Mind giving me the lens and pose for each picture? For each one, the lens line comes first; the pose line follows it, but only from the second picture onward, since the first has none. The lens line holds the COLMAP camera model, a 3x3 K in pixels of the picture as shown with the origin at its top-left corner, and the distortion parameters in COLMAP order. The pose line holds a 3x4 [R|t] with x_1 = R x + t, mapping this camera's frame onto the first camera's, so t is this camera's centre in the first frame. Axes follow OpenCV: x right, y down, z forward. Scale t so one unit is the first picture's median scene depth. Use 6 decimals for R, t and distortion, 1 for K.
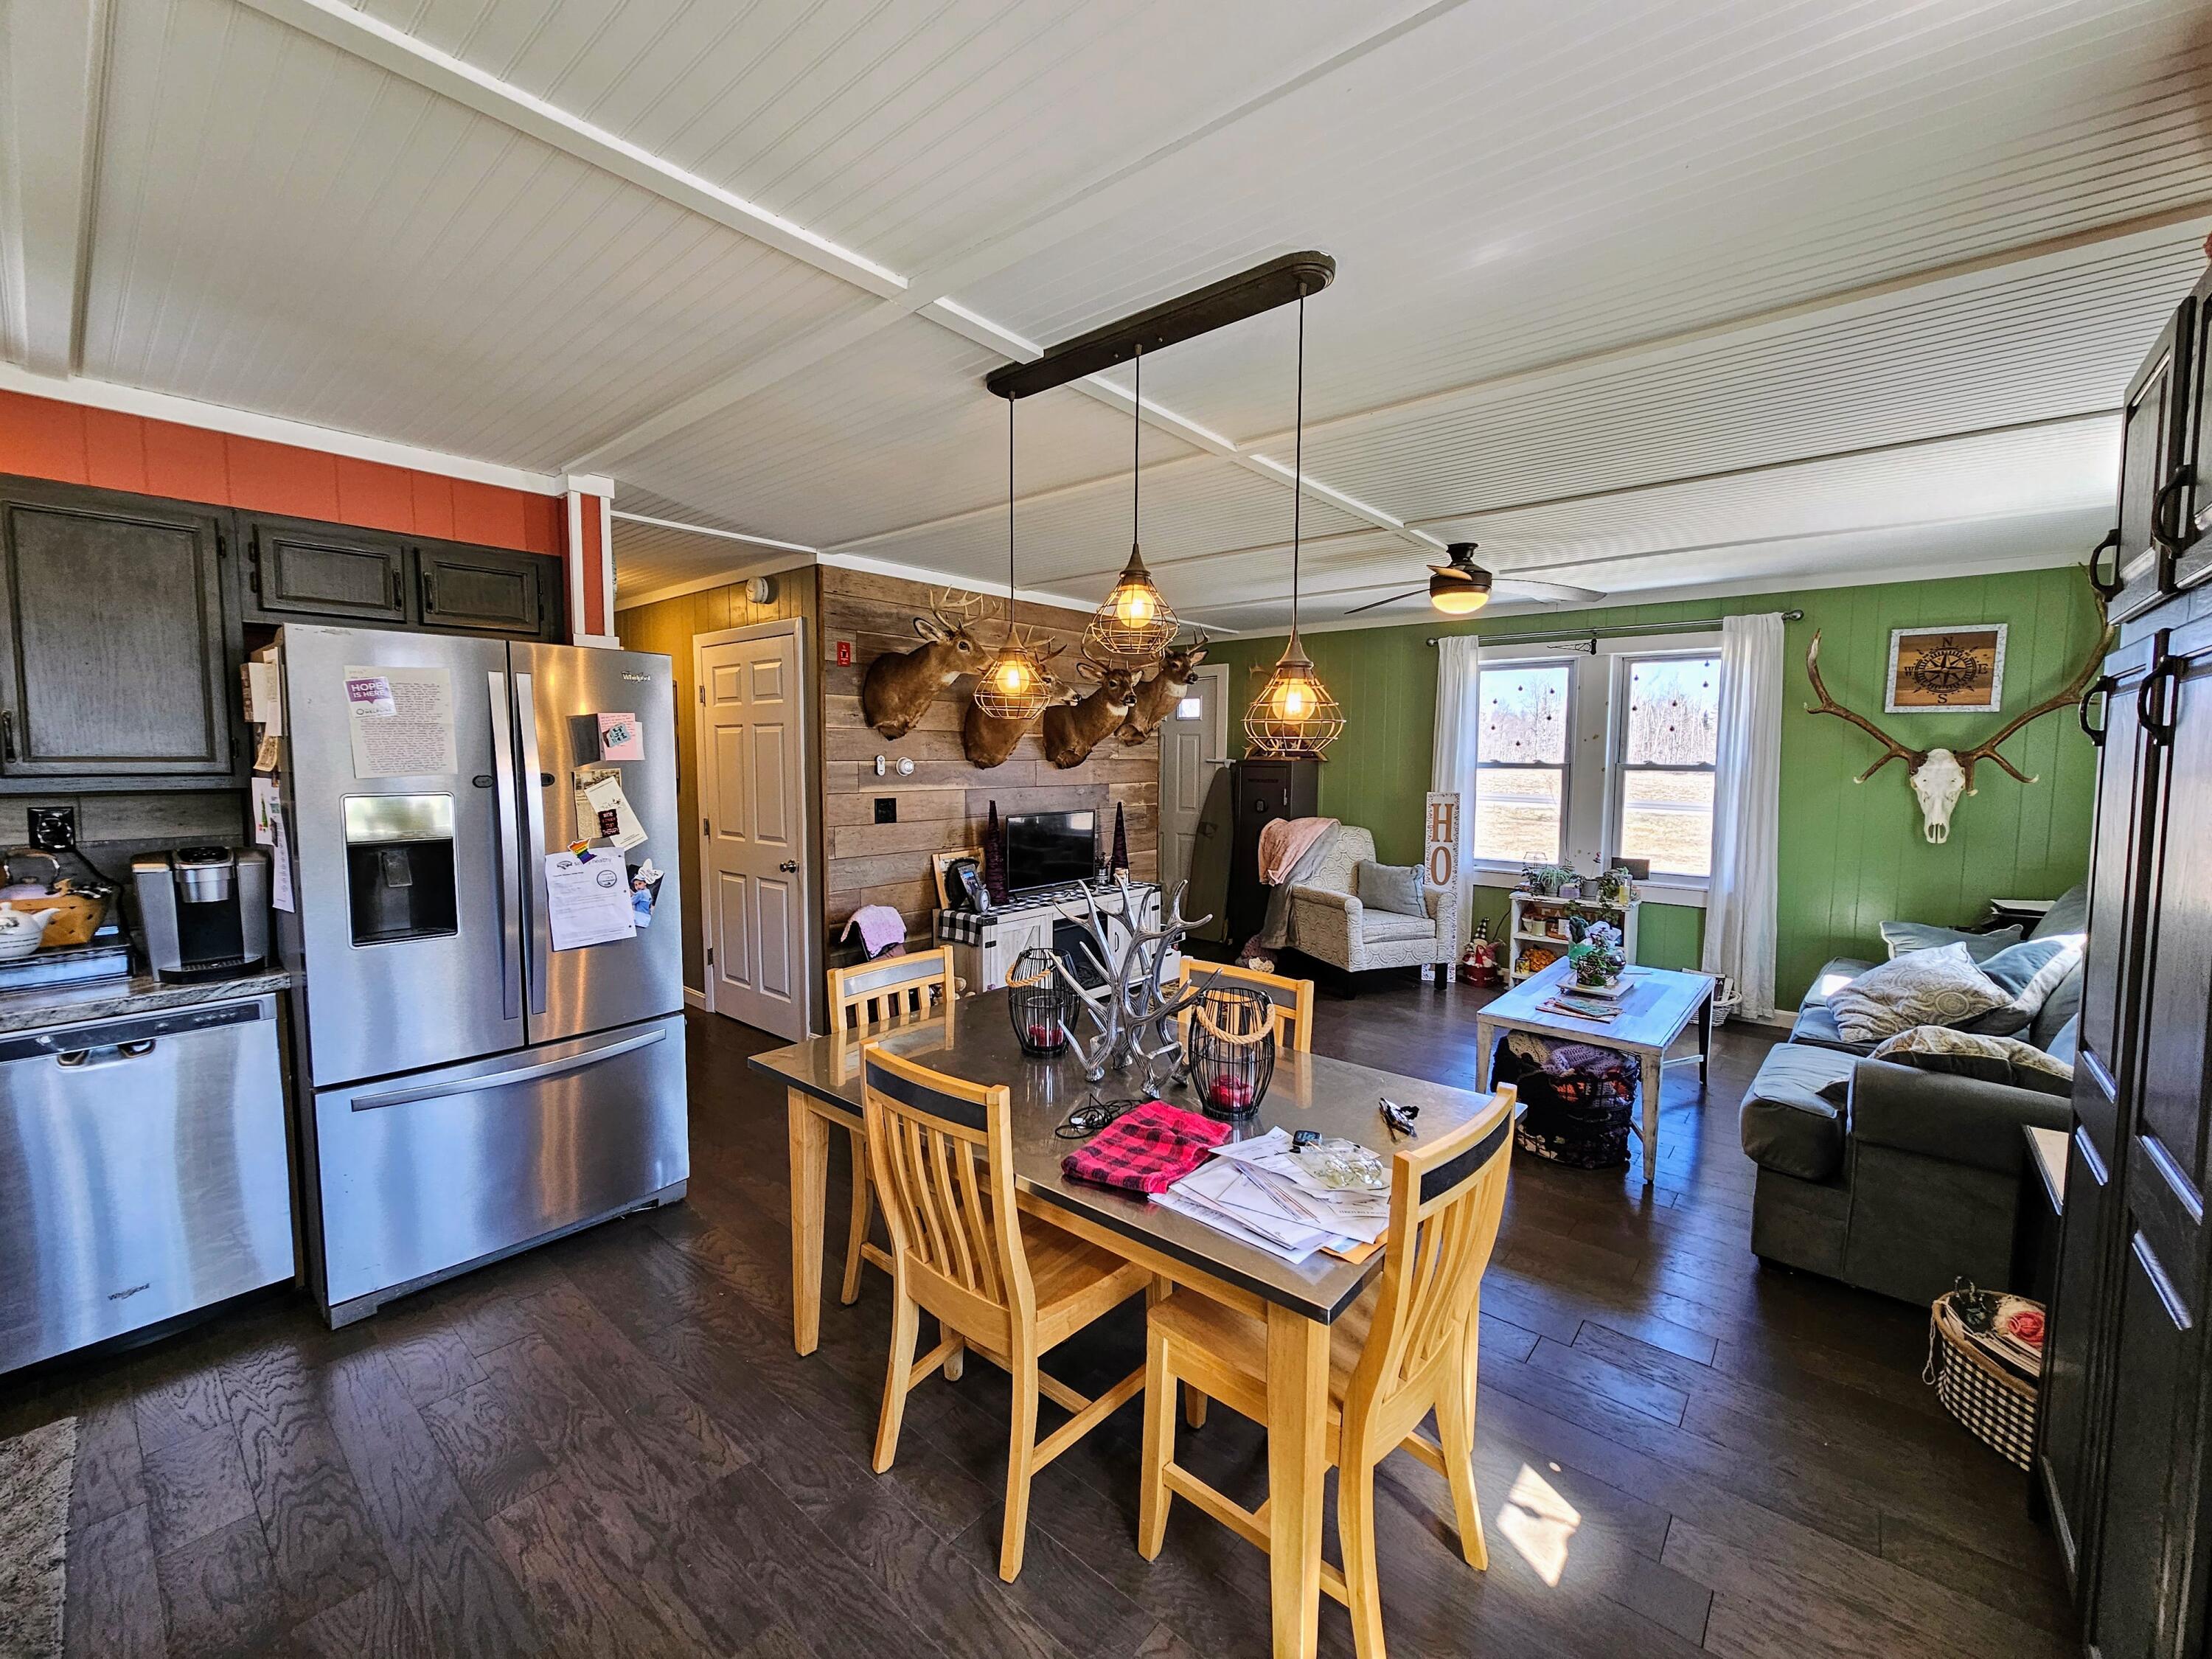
lens RADIAL K [[896.7, 0, 1098.2], [0, 896.7, 818.9], [0, 0, 1]] dist [-0.001344, -0.000383]
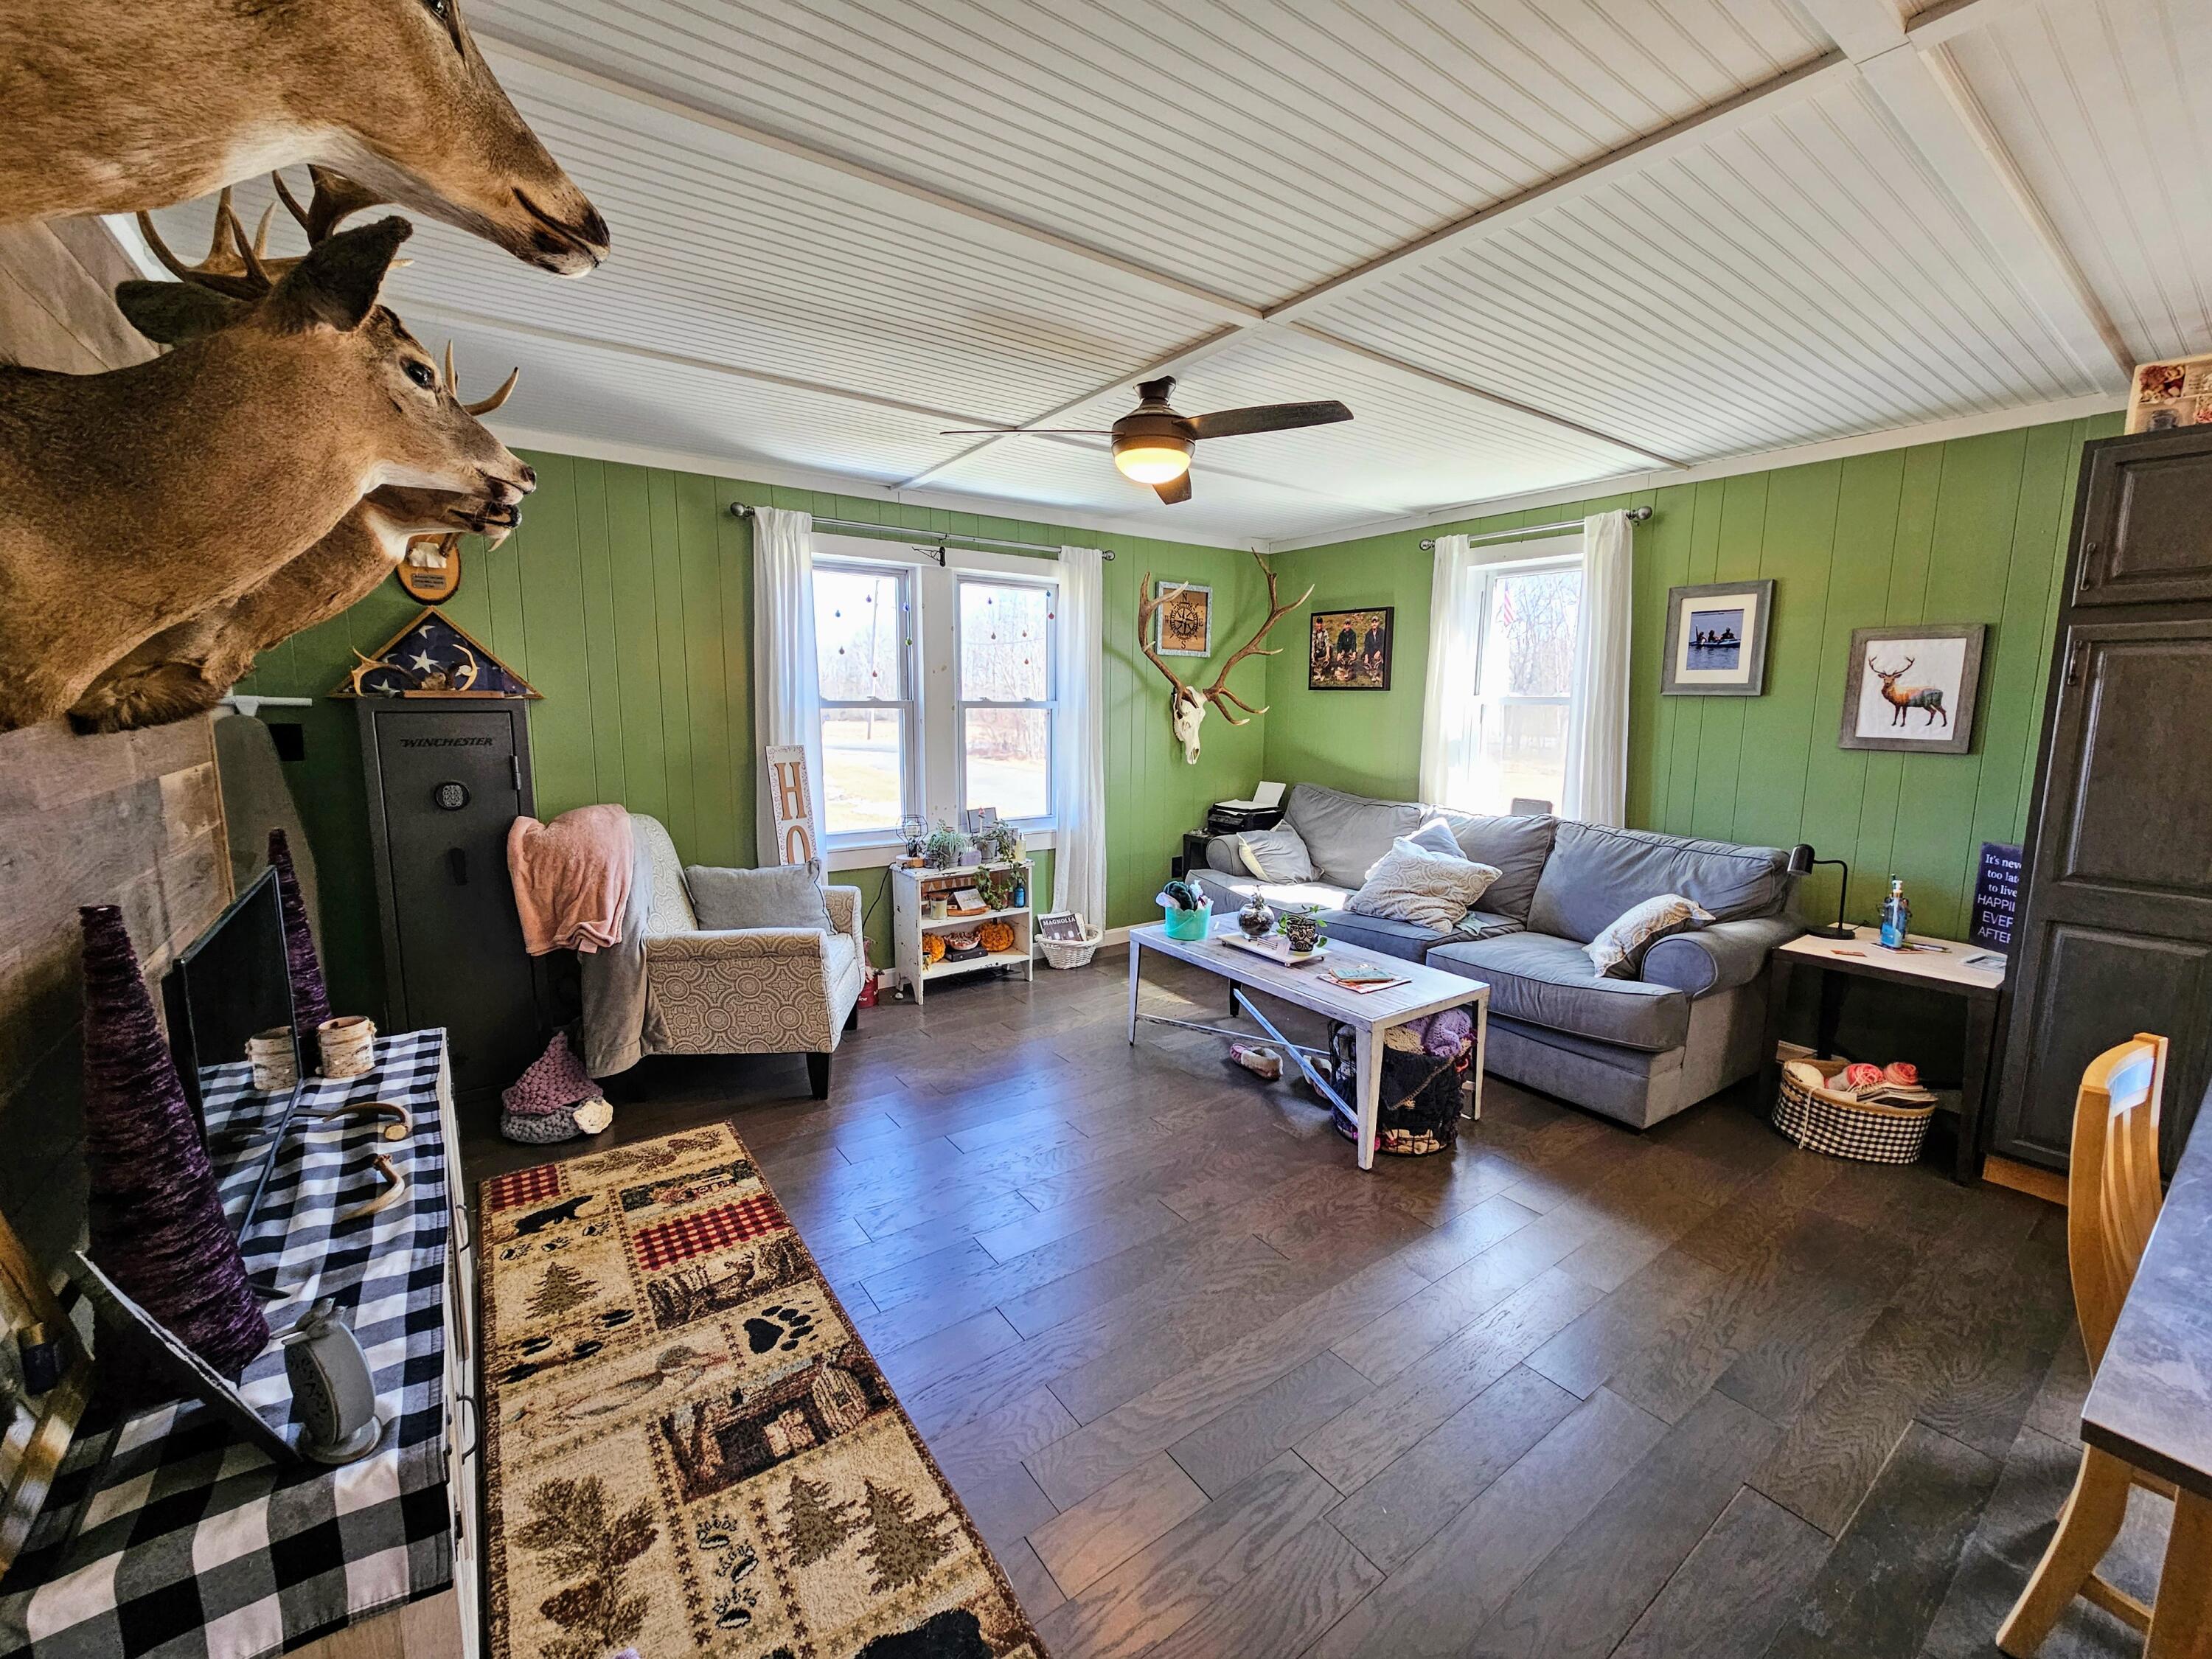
lens RADIAL K [[896.7, 0, 1098.2], [0, 896.7, 818.9], [0, 0, 1]] dist [-0.001344, -0.000383]
pose [[0.244095, -0.134728, 0.960347, -0.248667], [0.063414, 0.990400, 0.122826, -0.050705], [-0.967676, 0.030918, 0.250296, 0.720178]]
